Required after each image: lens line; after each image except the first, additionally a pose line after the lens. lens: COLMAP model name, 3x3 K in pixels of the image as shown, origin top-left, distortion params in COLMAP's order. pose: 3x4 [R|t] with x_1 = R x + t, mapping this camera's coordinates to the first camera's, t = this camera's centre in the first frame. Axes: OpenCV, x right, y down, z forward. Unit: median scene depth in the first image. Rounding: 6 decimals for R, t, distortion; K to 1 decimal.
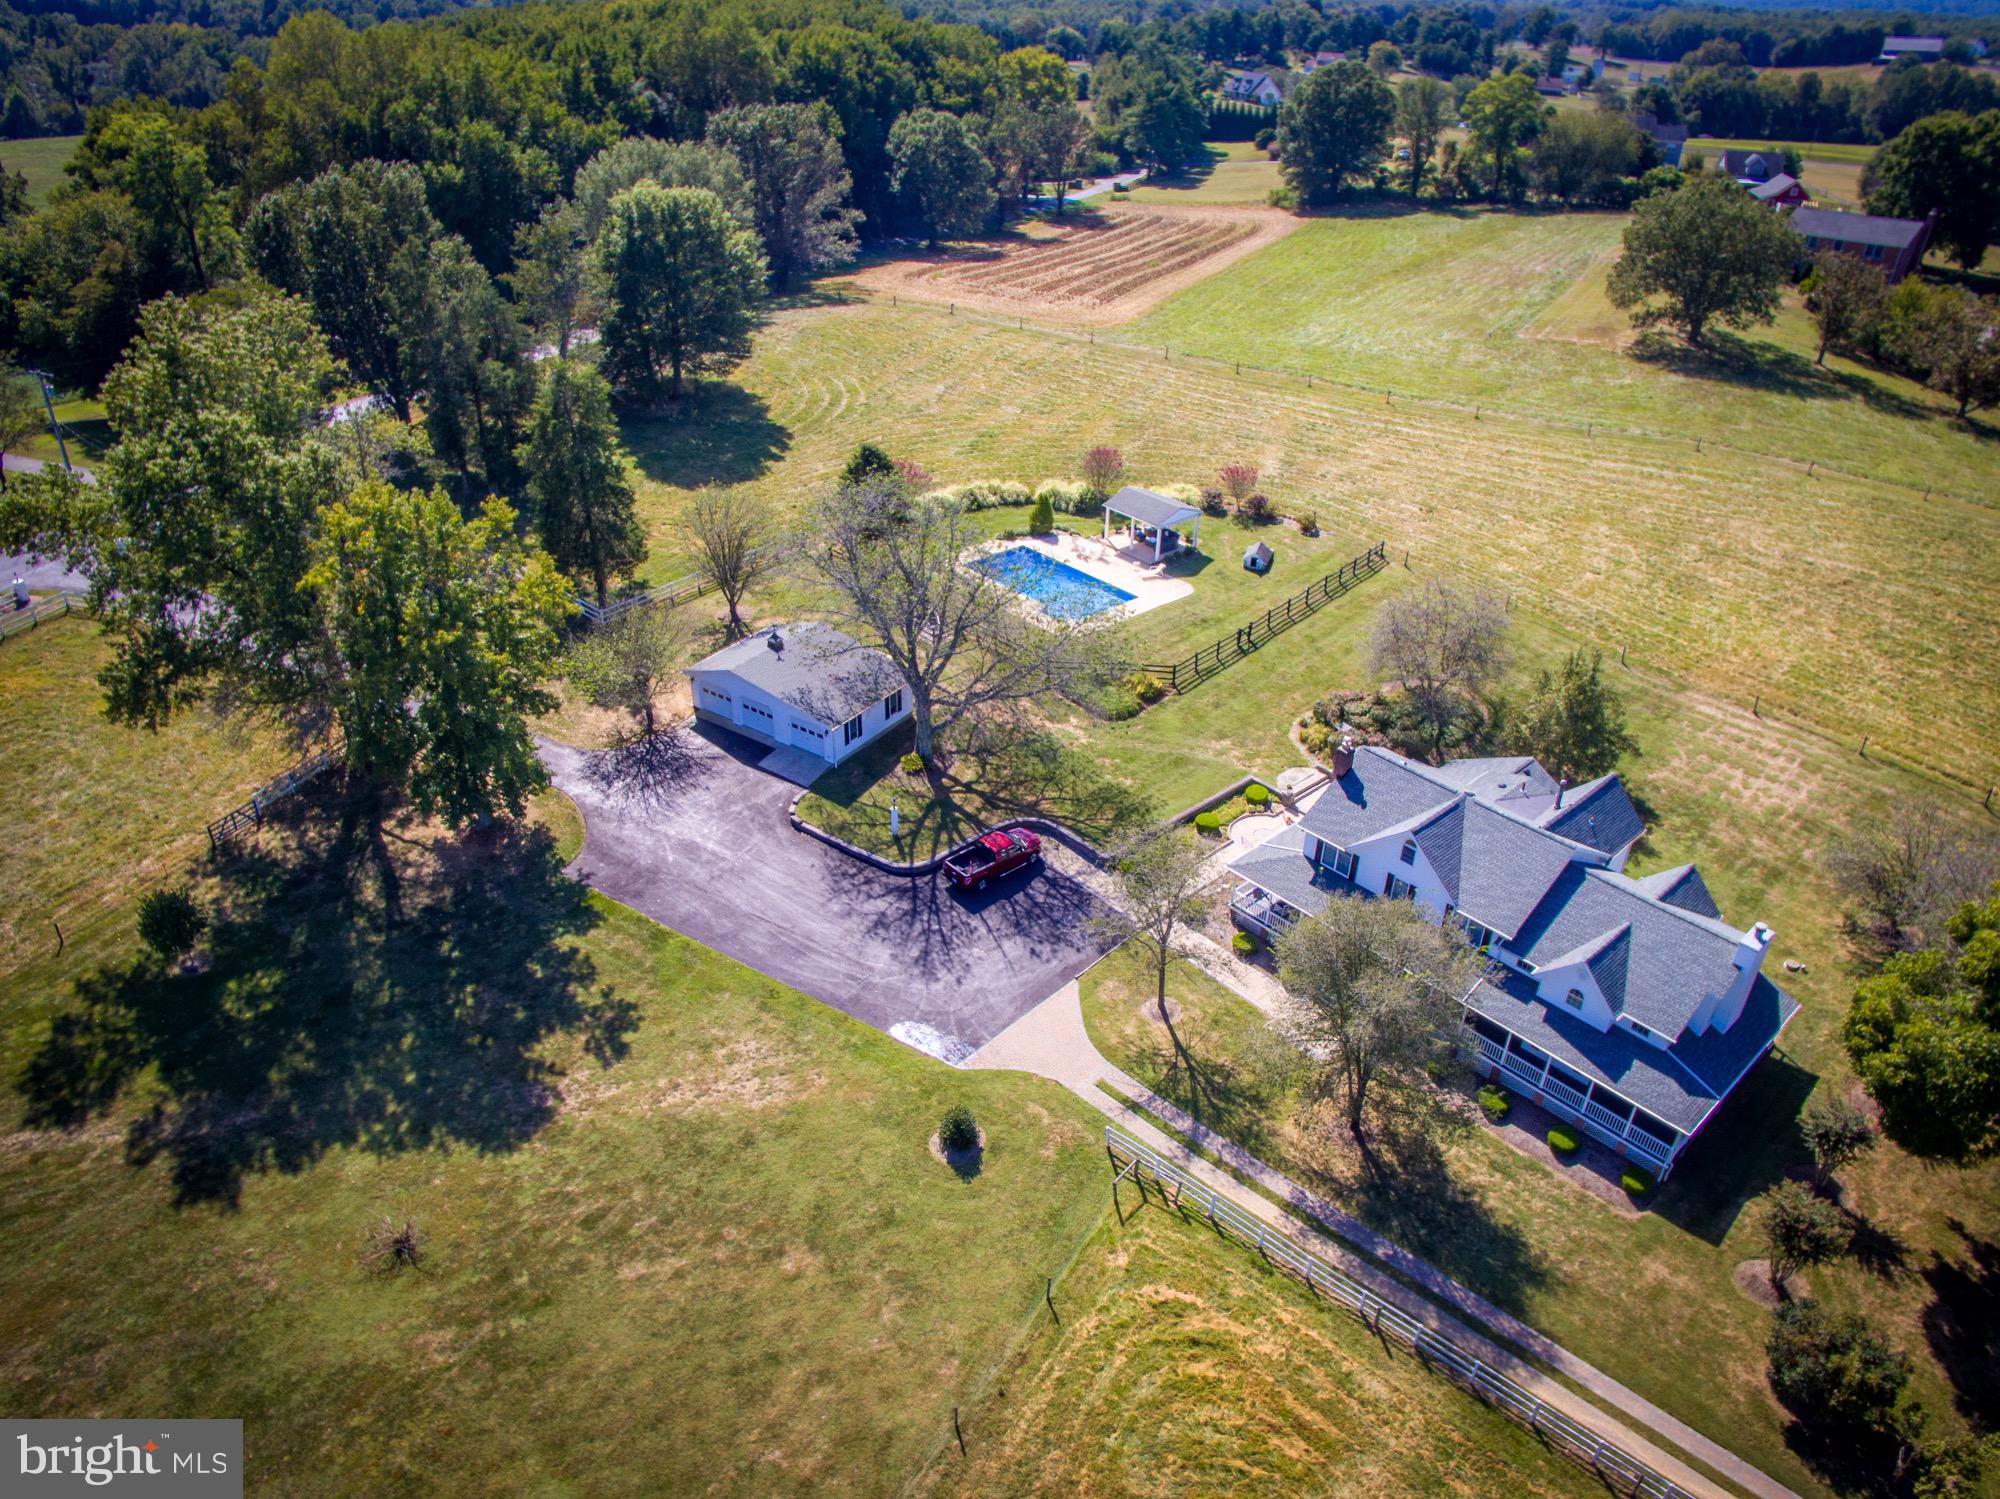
lens RADIAL K [[1366.3, 0, 1011.5], [0, 1366.3, 782.7], [0, 0, 1]] dist [-0.124726, 0.092643]
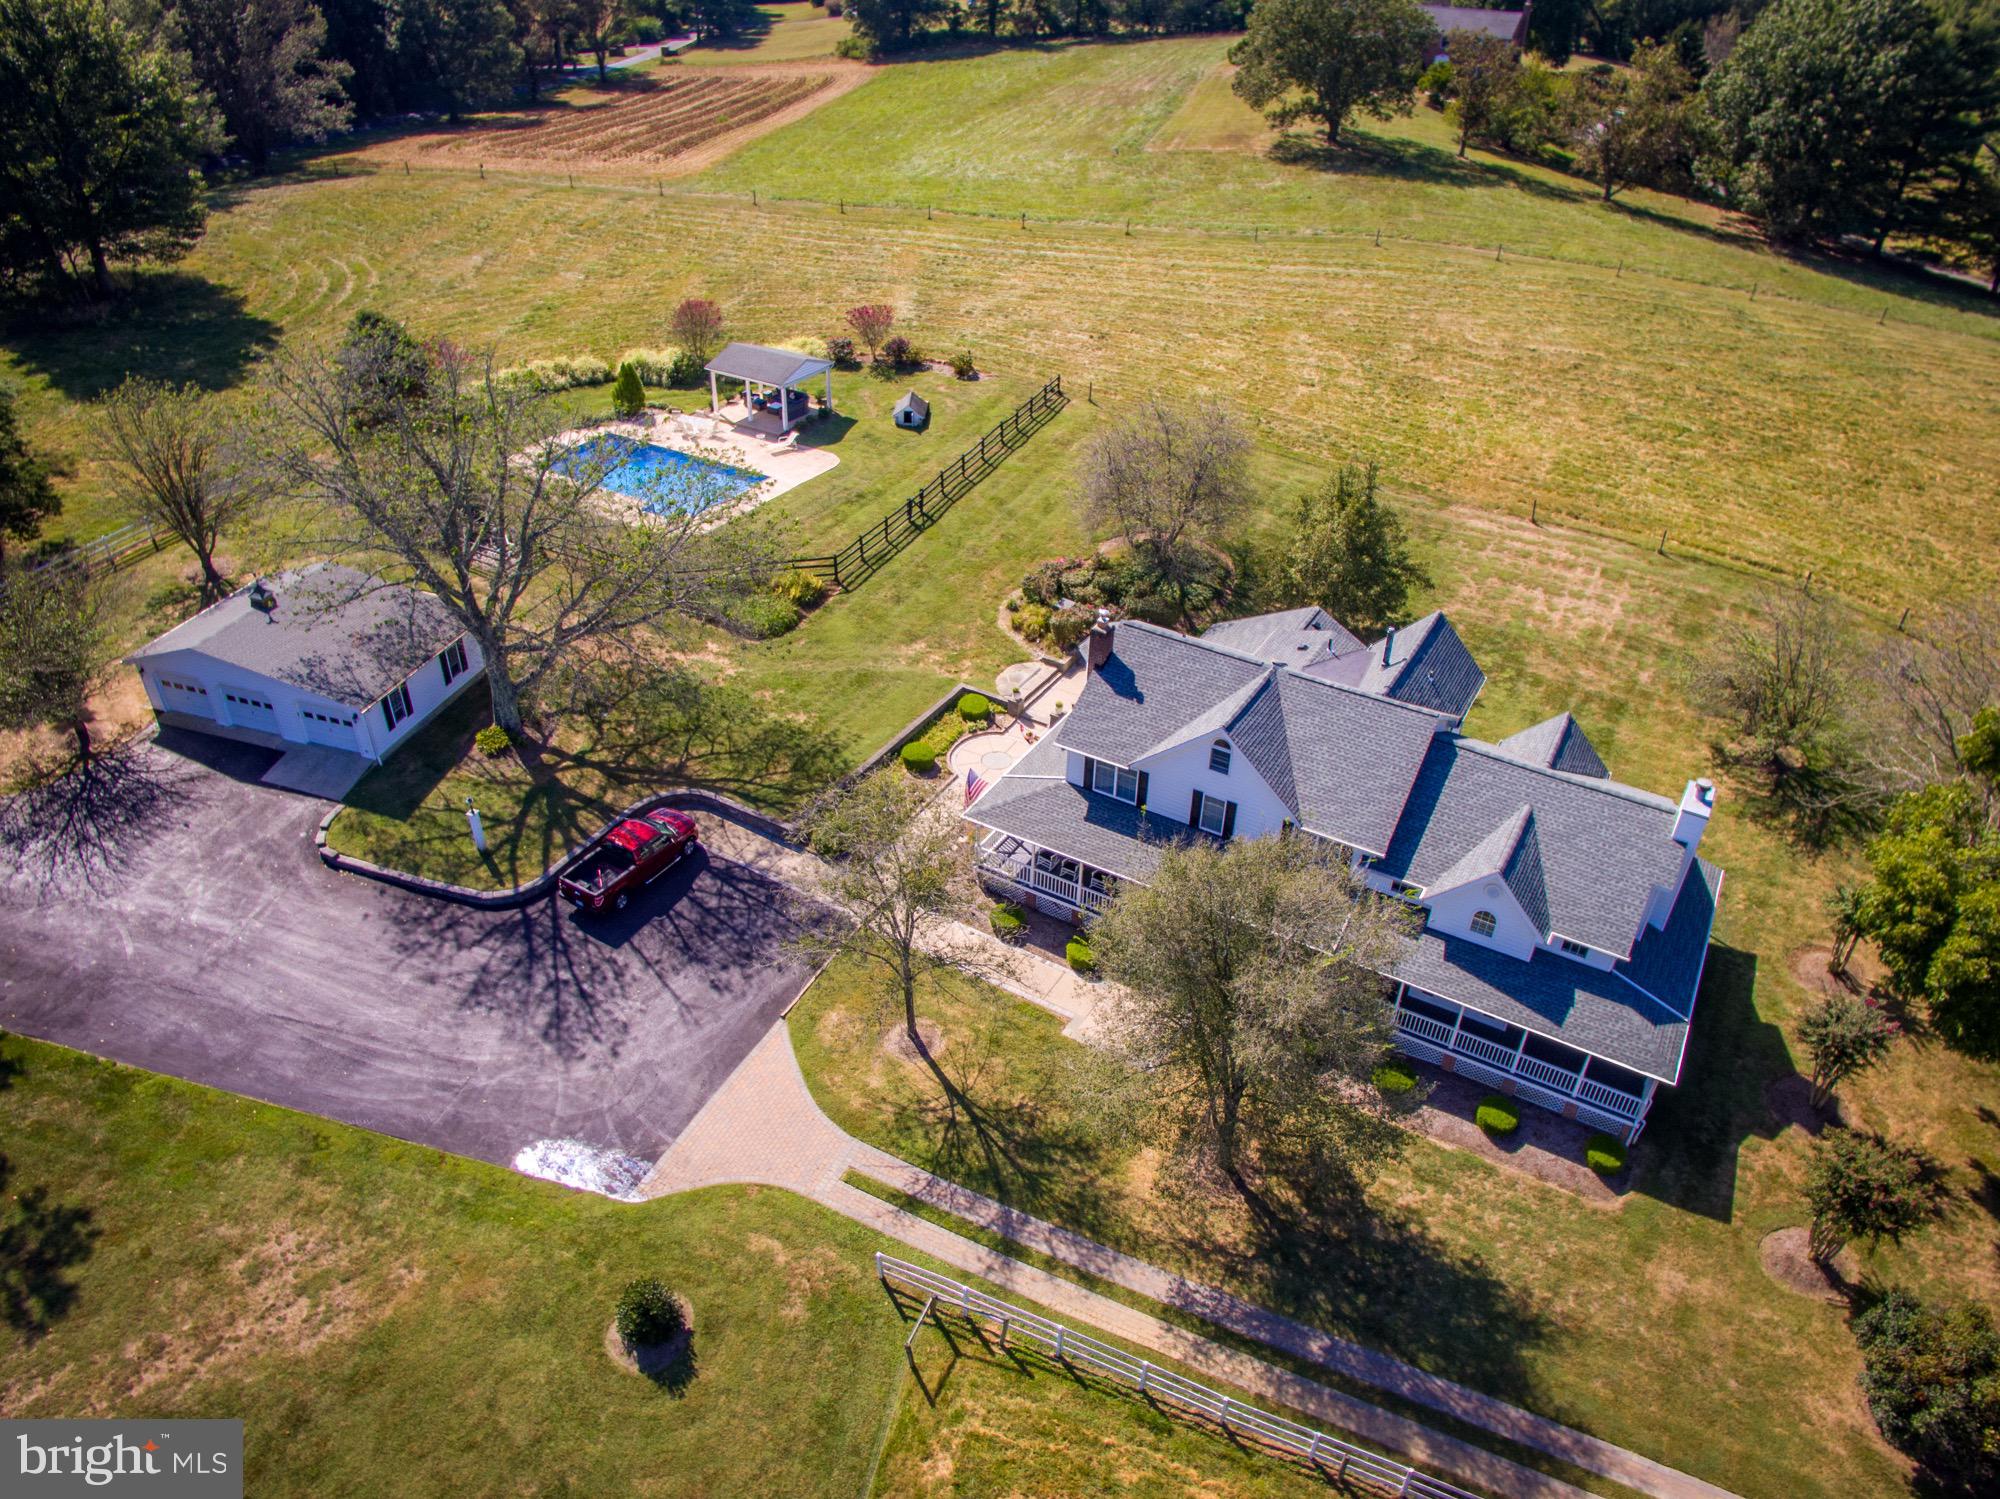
lens RADIAL K [[1366.3, 0, 1011.5], [0, 1366.3, 782.7], [0, 0, 1]] dist [-0.124726, 0.092643]
pose [[0.954937, -0.167508, 0.245024, 0.008429], [0.152126, 0.985073, 0.080549, -0.008146], [-0.254859, -0.039645, 0.966165, 0.271477]]
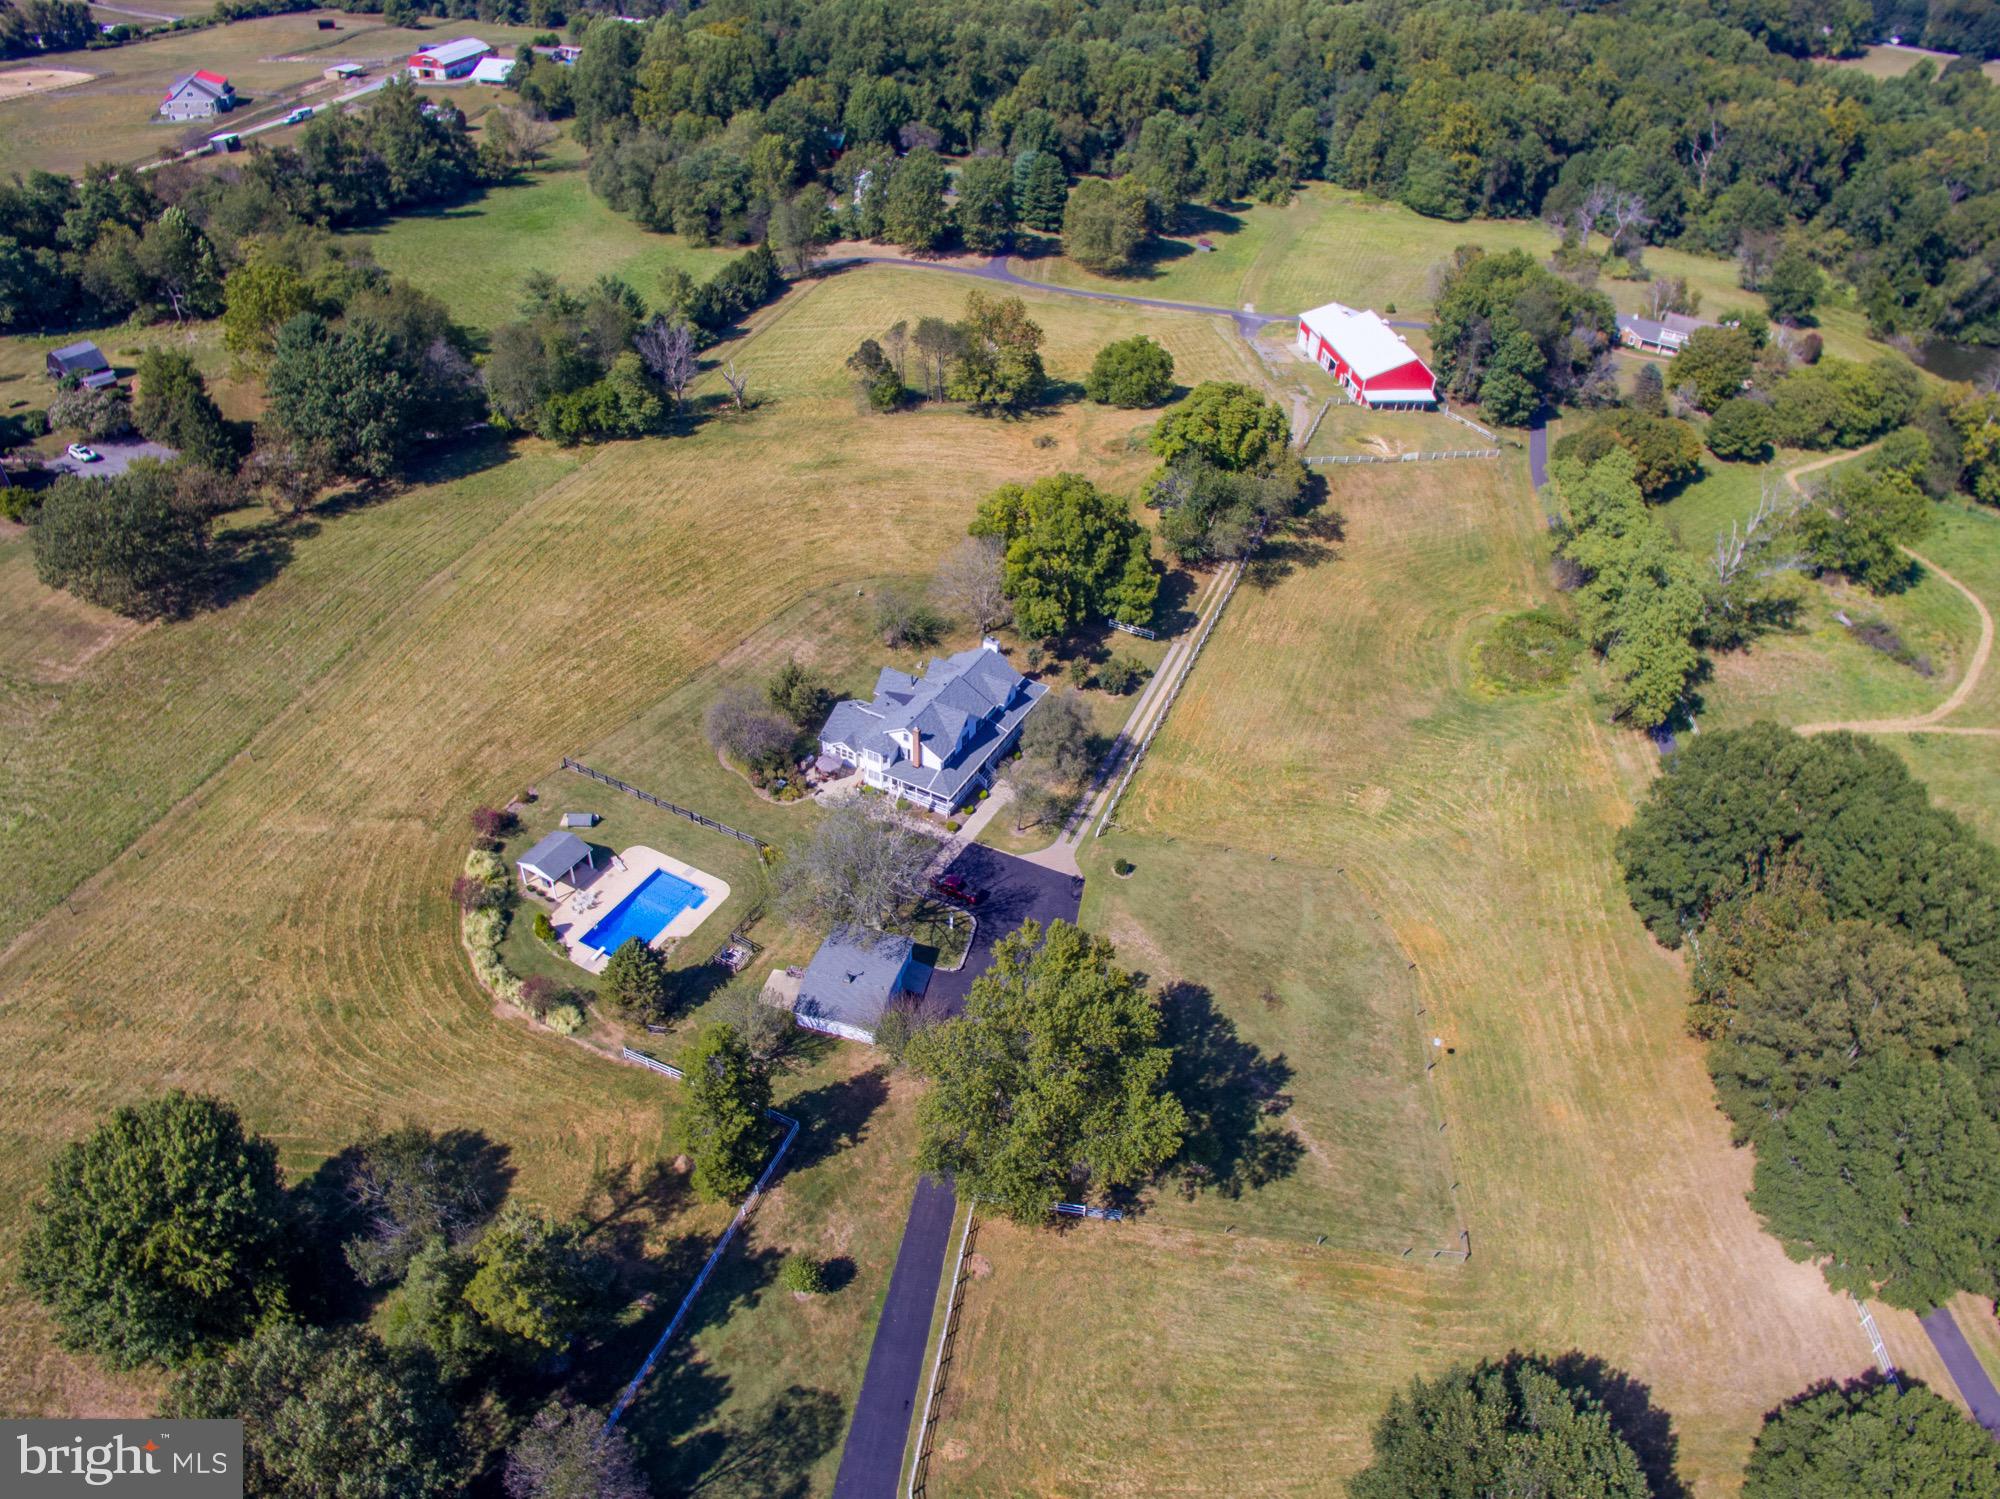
lens RADIAL K [[1366.3, 0, 1011.5], [0, 1366.3, 782.7], [0, 0, 1]] dist [-0.124726, 0.092643]
pose [[-0.341592, -0.623244, 0.703478, -1.237107], [0.458432, 0.542930, 0.703610, -1.278159], [-0.820460, 0.562844, 0.100254, 0.607071]]
